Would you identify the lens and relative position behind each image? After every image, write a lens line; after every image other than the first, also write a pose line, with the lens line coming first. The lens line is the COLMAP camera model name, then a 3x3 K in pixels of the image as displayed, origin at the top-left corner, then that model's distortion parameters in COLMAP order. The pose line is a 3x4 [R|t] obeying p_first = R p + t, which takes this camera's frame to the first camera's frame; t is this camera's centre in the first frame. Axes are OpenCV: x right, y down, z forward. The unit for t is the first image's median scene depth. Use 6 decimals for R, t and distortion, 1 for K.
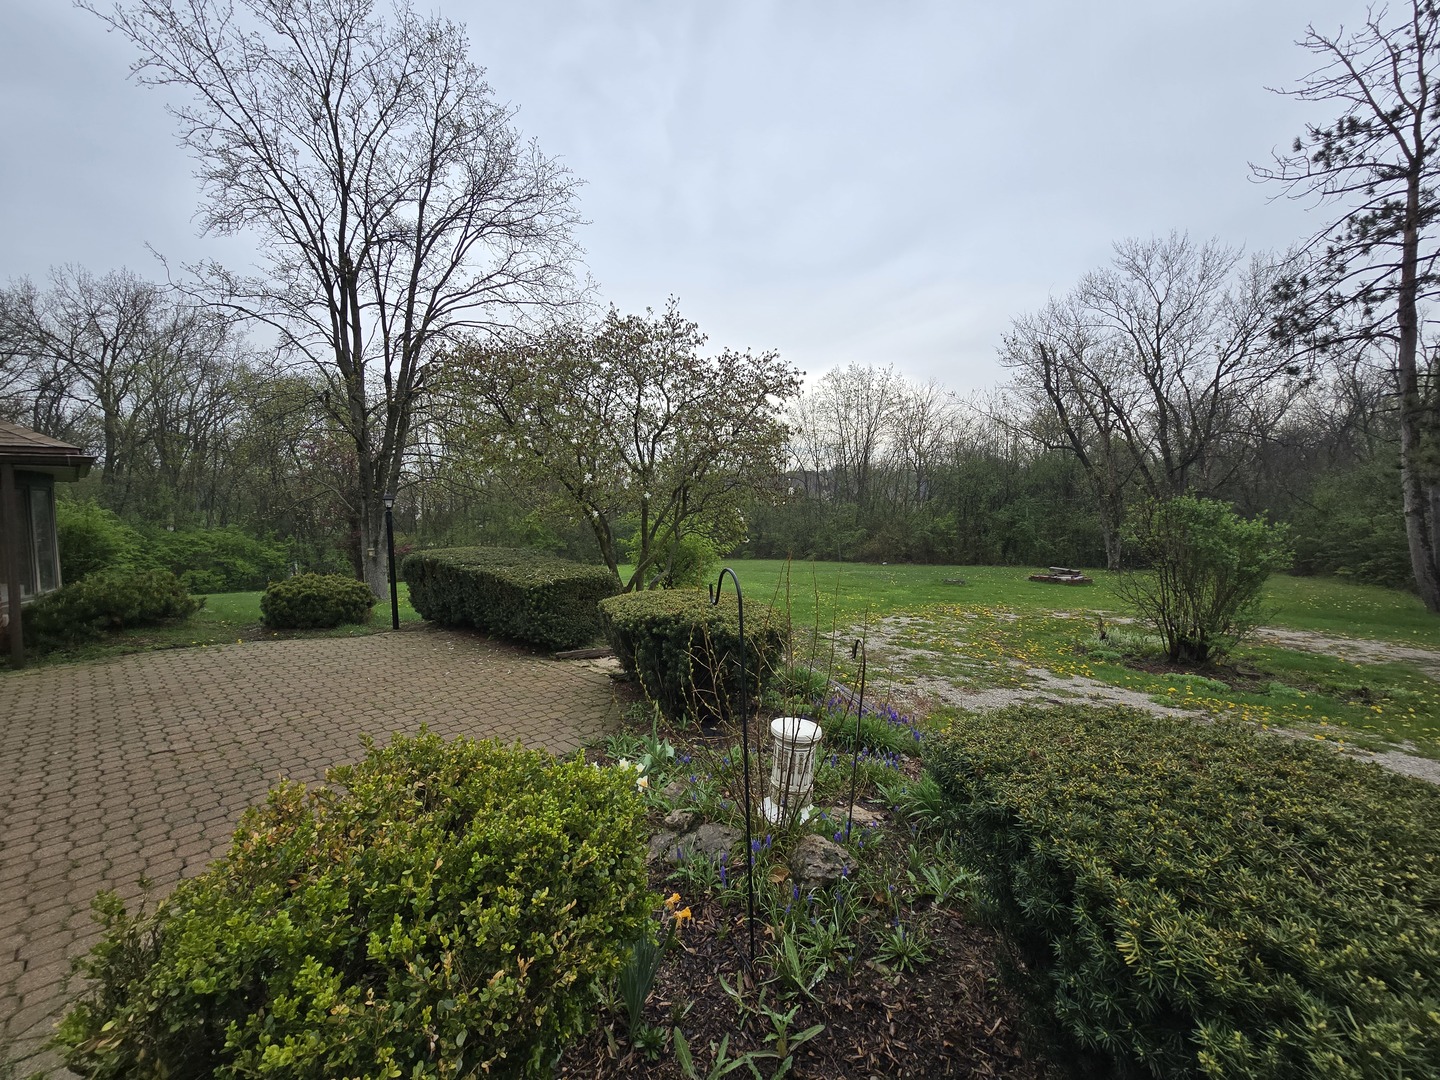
lens RADIAL K [[587.1, 0, 718.4], [0, 587.1, 537.4], [0, 0, 1]] dist [-0.001415, -0.000284]
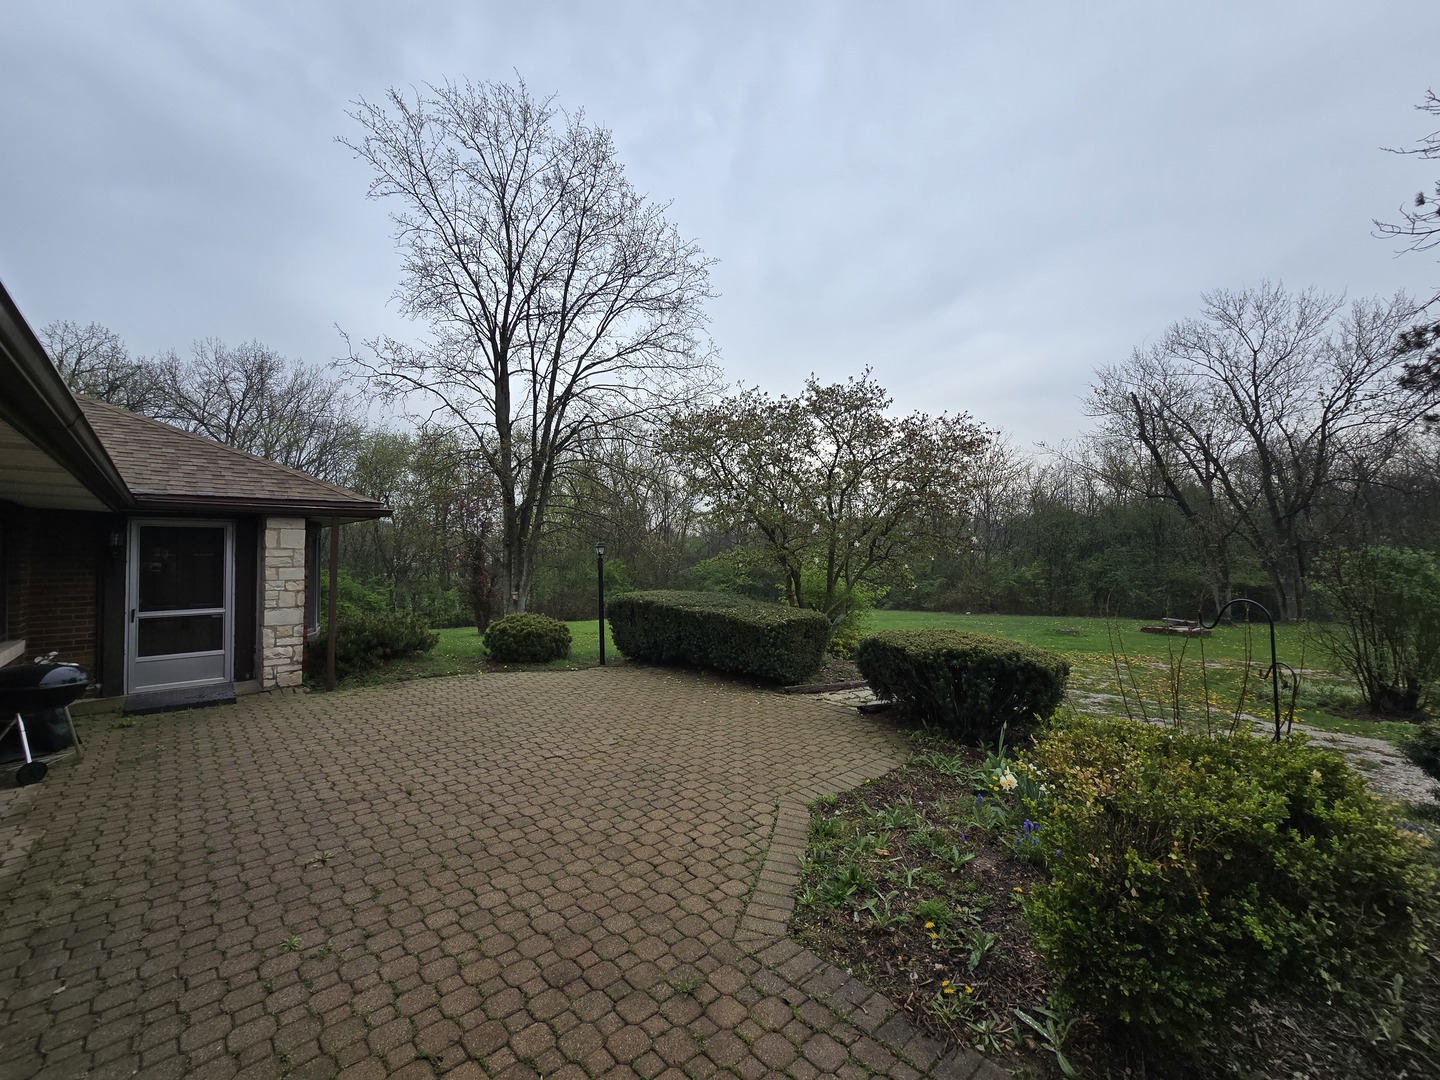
lens RADIAL K [[586.2, 0, 718.5], [0, 586.2, 538.6], [0, 0, 1]] dist [0.000906, 0.000305]
pose [[0.997097, 0.001608, -0.076130, -0.131592], [-0.007722, 0.996758, -0.080087, 0.003779], [0.075754, 0.080443, 0.993876, -0.050112]]
